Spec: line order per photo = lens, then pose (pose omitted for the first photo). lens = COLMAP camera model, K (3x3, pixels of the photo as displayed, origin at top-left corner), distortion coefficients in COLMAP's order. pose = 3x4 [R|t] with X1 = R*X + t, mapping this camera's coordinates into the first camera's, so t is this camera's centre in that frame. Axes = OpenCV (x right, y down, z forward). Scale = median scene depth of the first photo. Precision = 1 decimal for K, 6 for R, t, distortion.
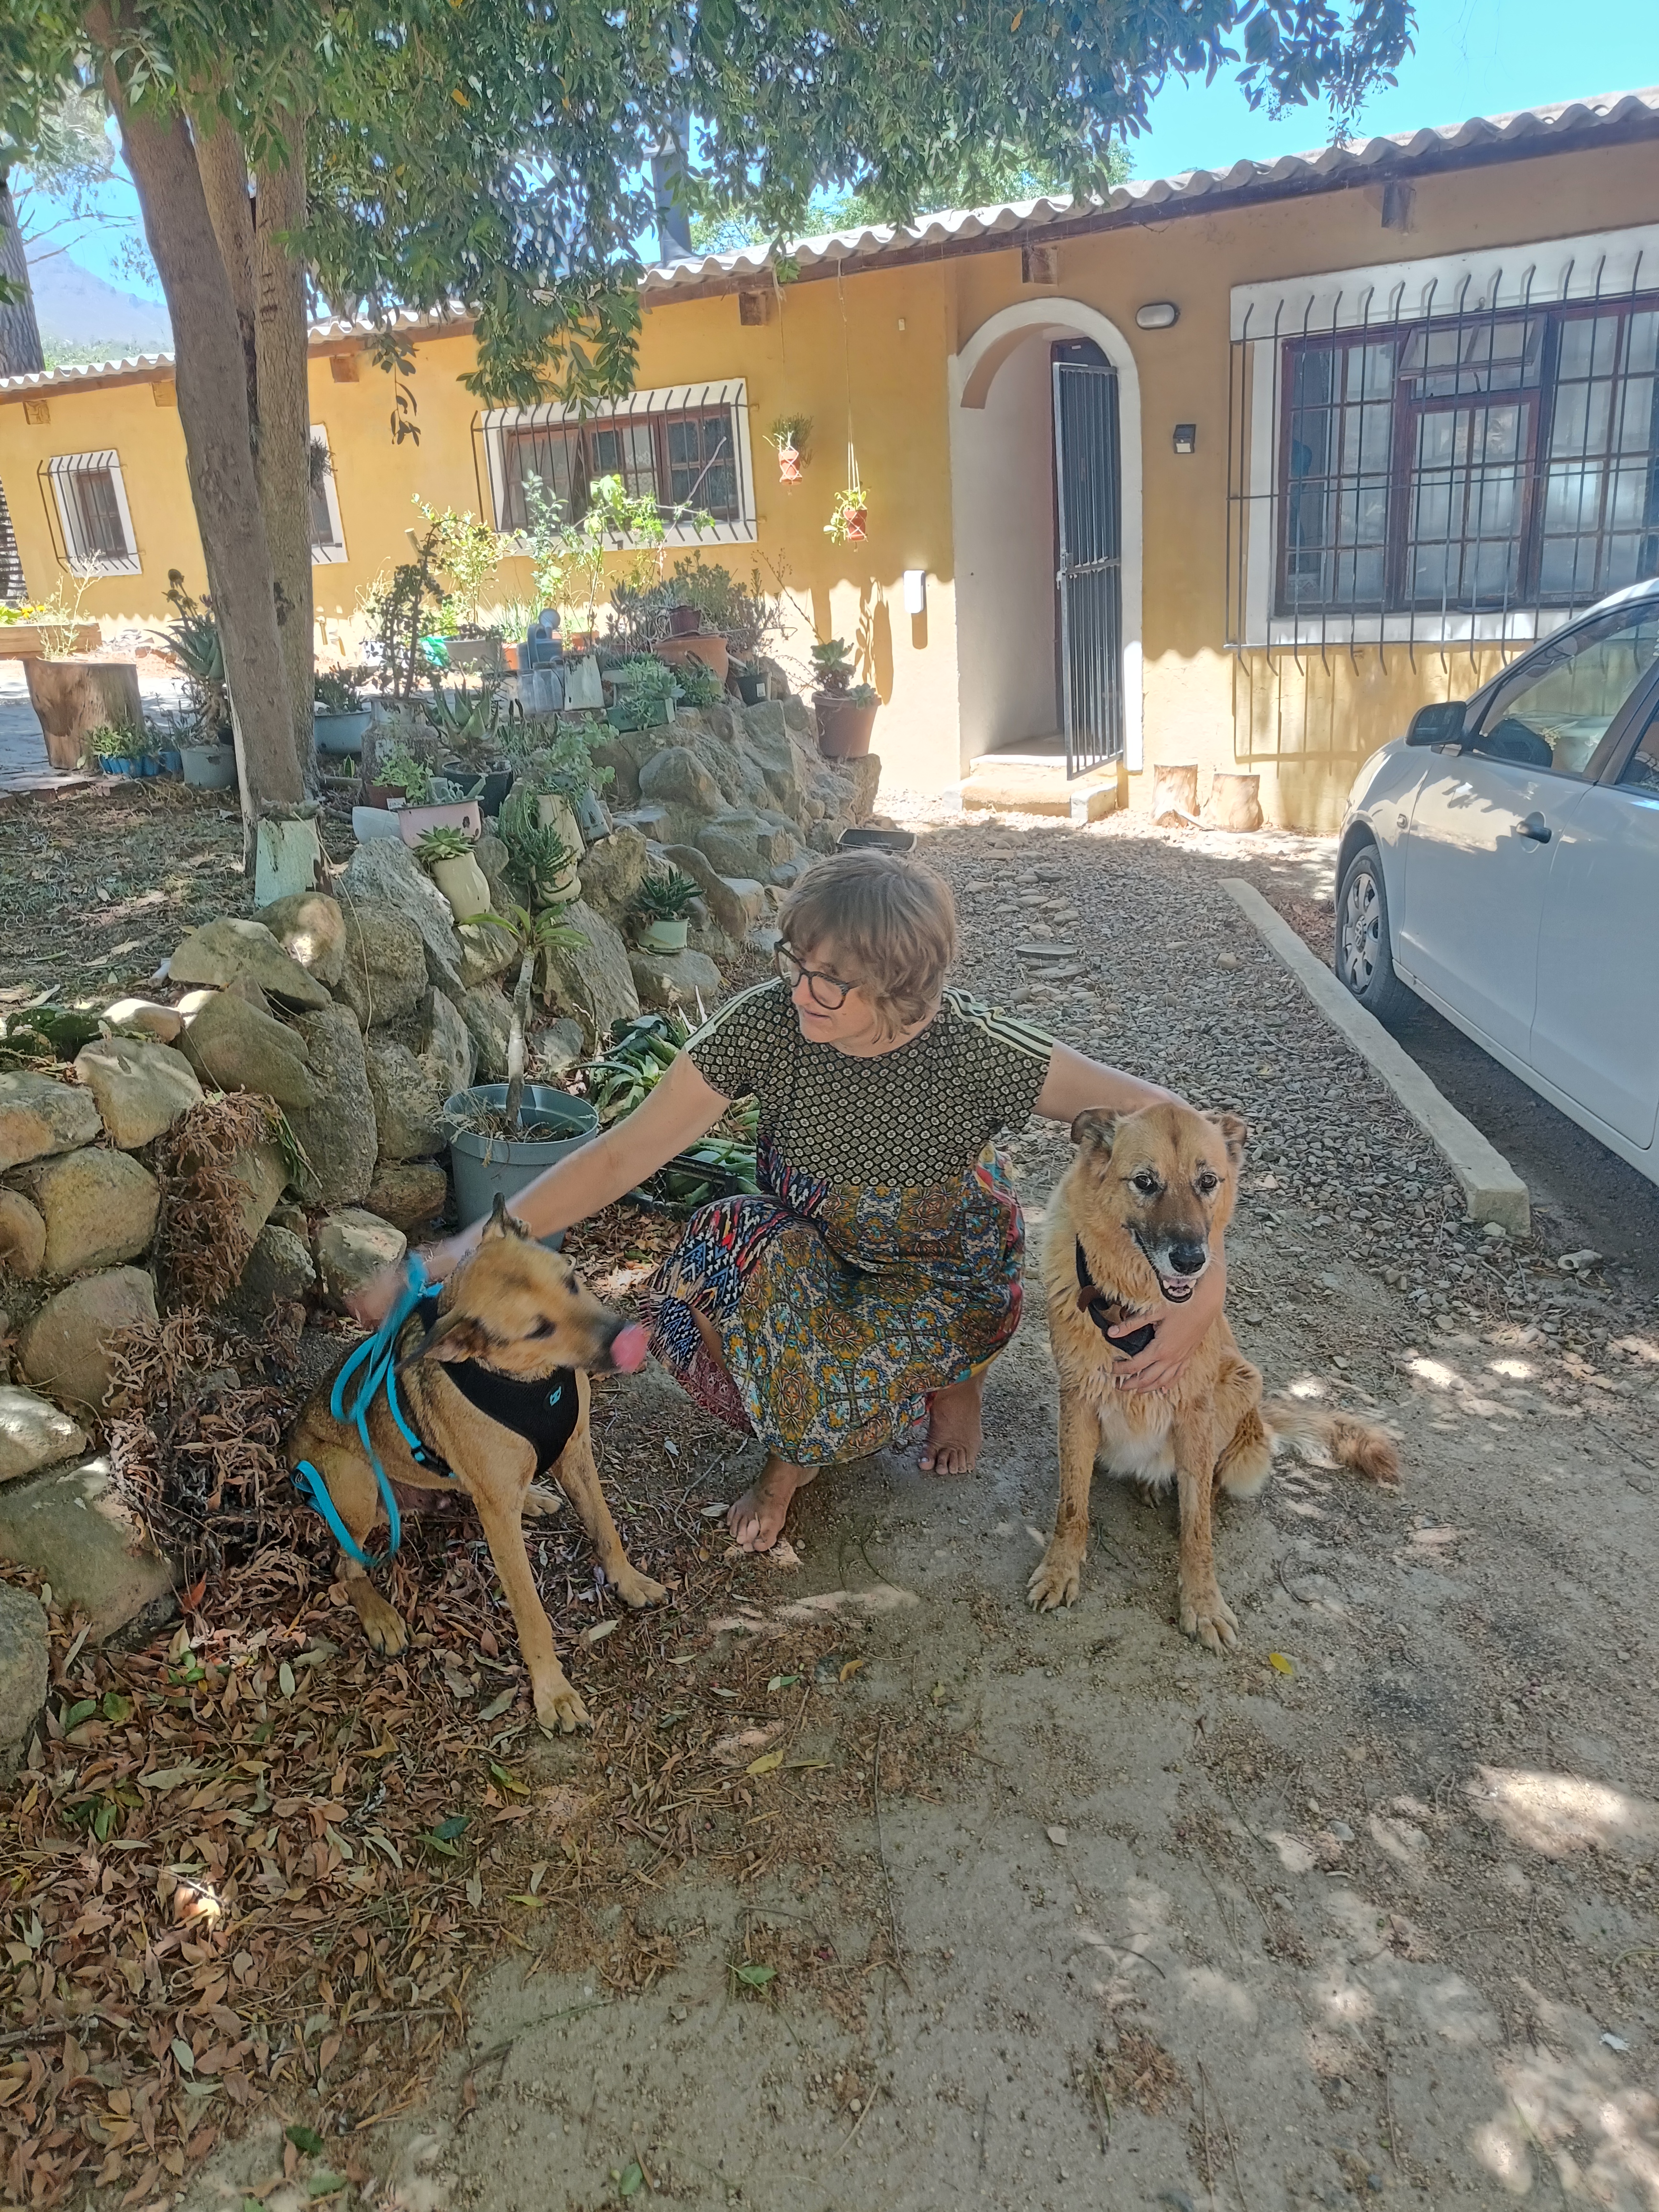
lens RADIAL K [[1620.6, 0, 819.6], [0, 1620.6, 1109.2], [0, 0, 1]] dist [0.025952, -0.011247]
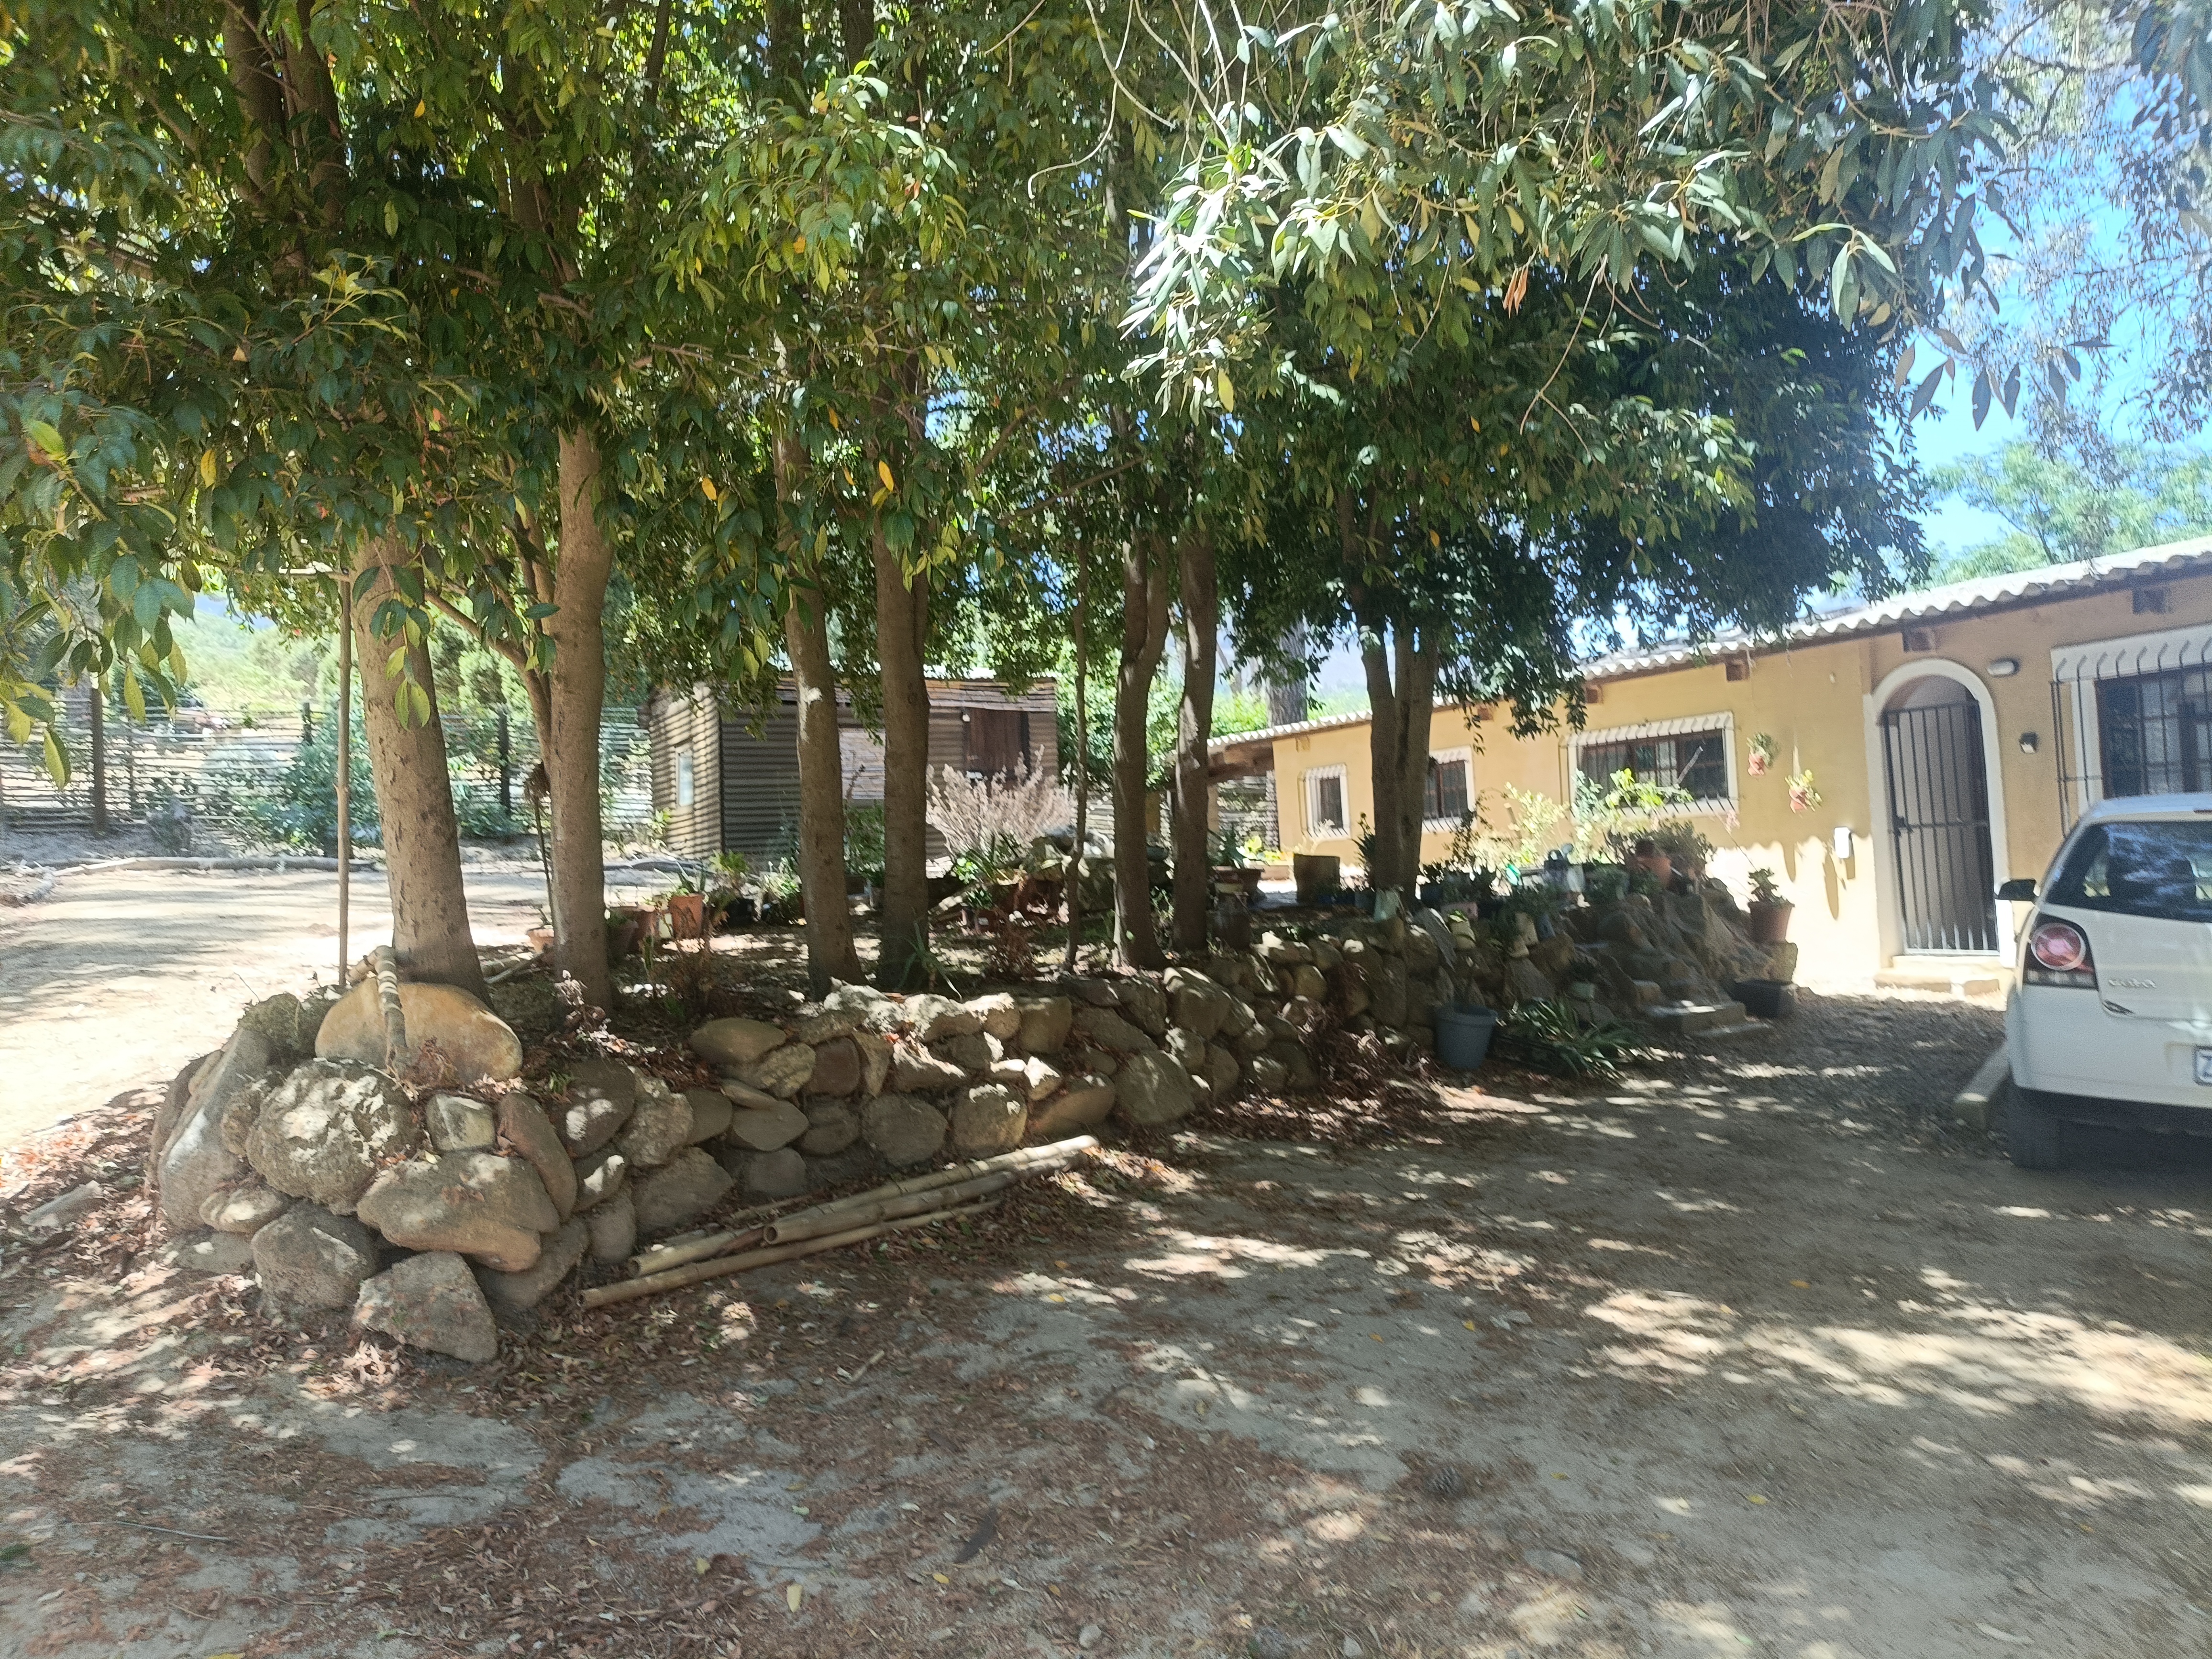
lens RADIAL K [[1614.6, 0, 1106.0], [0, 1614.6, 829.5], [0, 0, 1]] dist [0.025198, -0.010185]
pose [[0.865091, 0.003380, -0.501604, 0.186669], [-0.167878, 0.944263, -0.283169, 0.169695], [0.472689, 0.329175, 0.817441, -0.441705]]
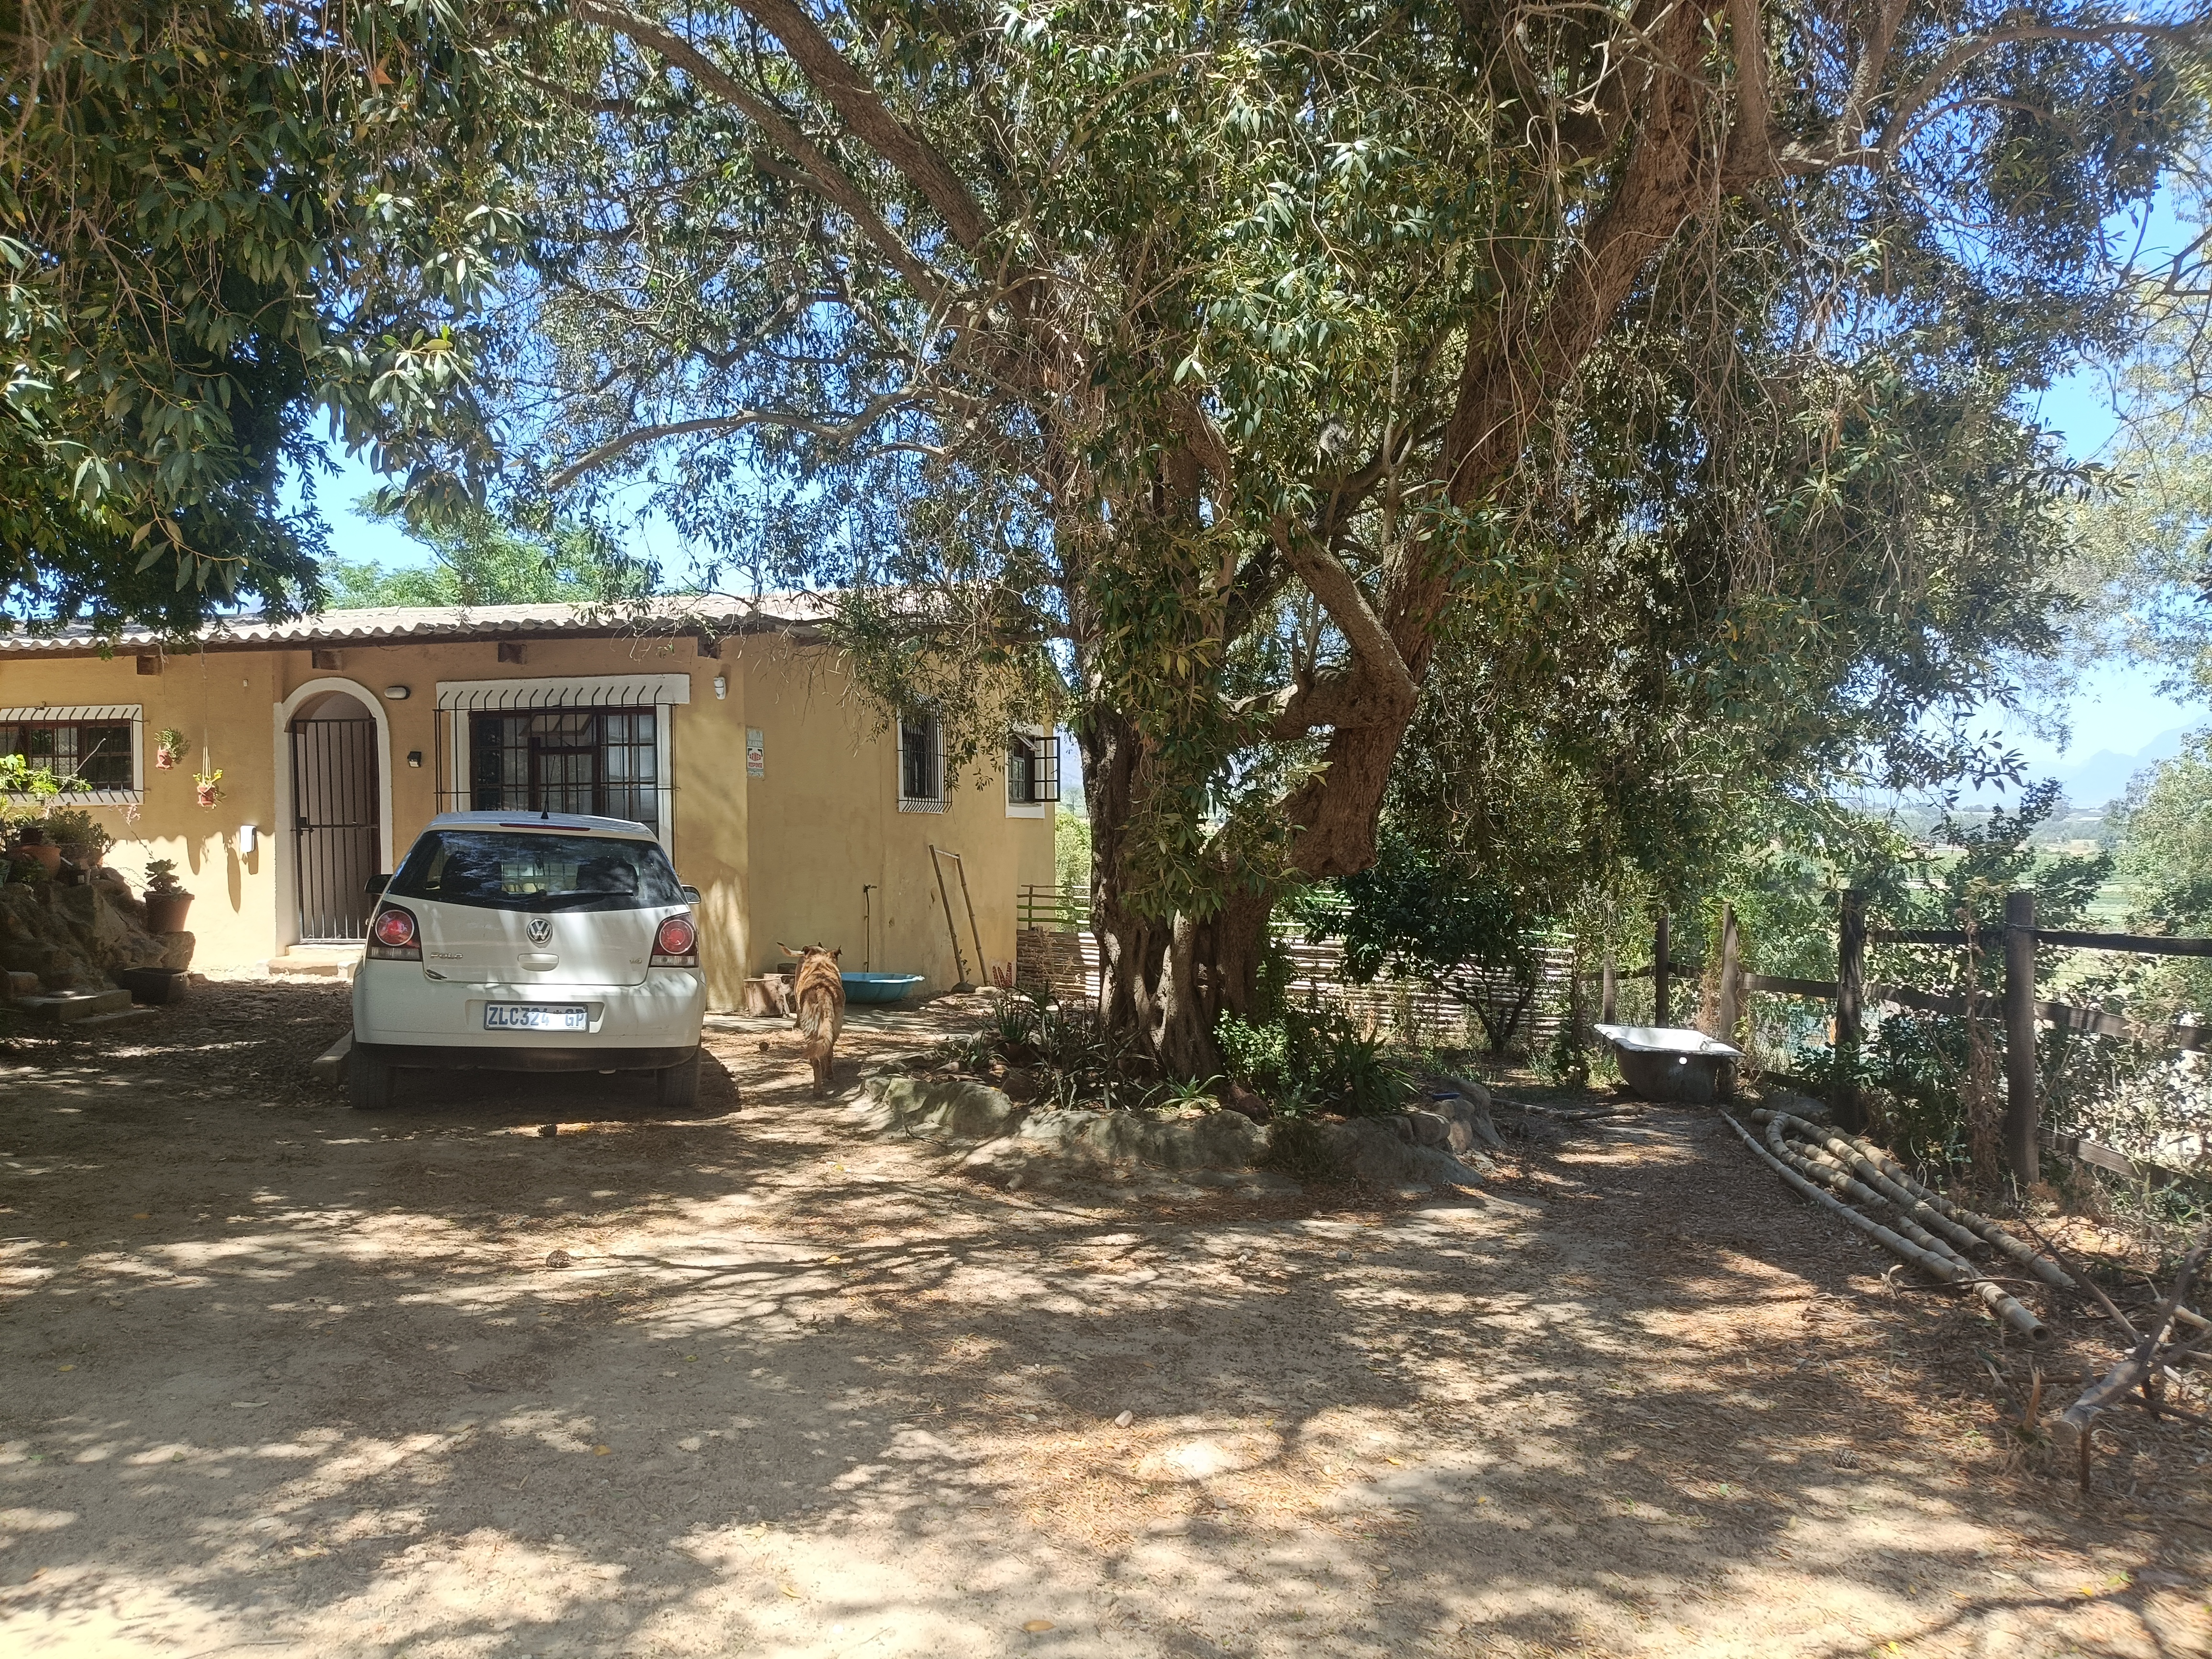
lens RADIAL K [[1614.6, 0, 1106.0], [0, 1614.6, 829.5], [0, 0, 1]] dist [0.025198, -0.010185]
pose [[0.931495, 0.051420, 0.360102, 0.227025], [0.074533, 0.941974, -0.327307, 0.211343], [-0.356037, 0.331724, 0.873611, -0.565153]]
